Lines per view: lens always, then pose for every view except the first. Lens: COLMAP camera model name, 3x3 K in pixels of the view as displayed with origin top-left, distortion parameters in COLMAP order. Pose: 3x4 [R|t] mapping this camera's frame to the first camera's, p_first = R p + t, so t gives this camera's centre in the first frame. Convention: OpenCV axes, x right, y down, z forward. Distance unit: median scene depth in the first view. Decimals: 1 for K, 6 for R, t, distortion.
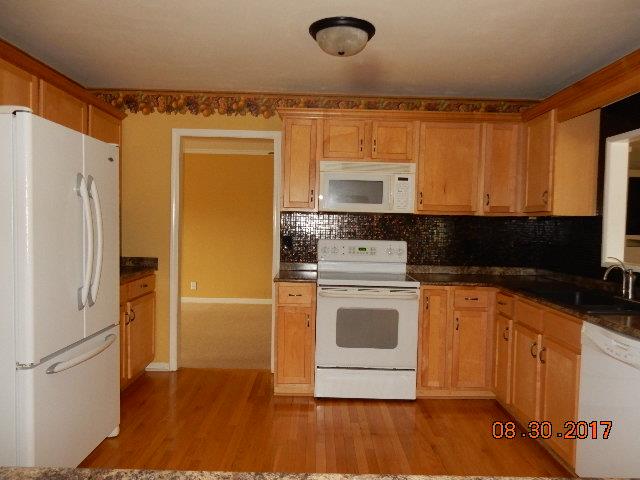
lens RADIAL K [[463.5, 0, 321.4], [0, 463.5, 247.2], [0, 0, 1]] dist [0.005947, 0.000277]
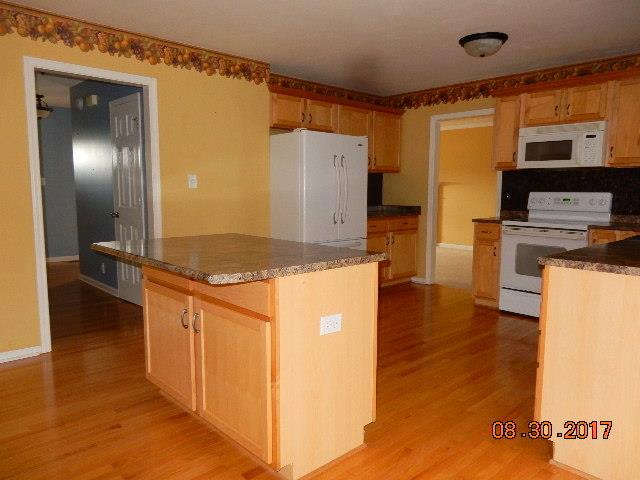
lens RADIAL K [[472.4, 0, 320.0], [0, 472.4, 240.0], [0, 0, 1]] dist [0.010483, 0.002935]
pose [[0.679959, 0.060680, -0.730735, 0.577717], [-0.023640, 0.997866, 0.060866, 0.049968], [0.732869, -0.024112, 0.679942, -0.275054]]
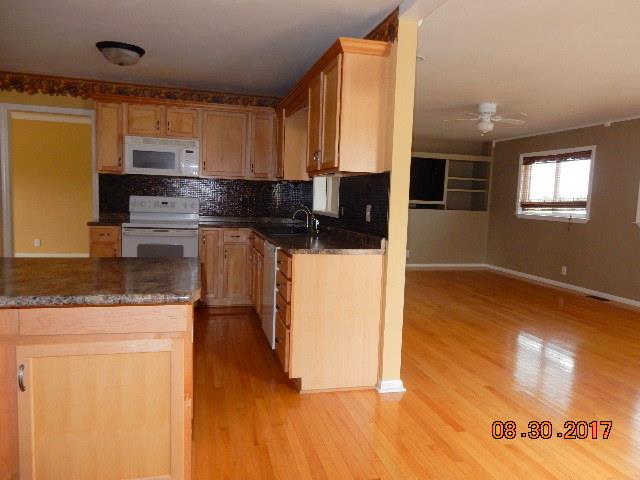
lens RADIAL K [[472.4, 0, 320.0], [0, 472.4, 240.0], [0, 0, 1]] dist [0.010483, 0.002935]
pose [[0.972009, -0.009358, 0.234757, 0.216816], [-0.002050, 0.998831, 0.048301, 0.046260], [-0.234934, -0.047430, 0.970853, -0.464322]]
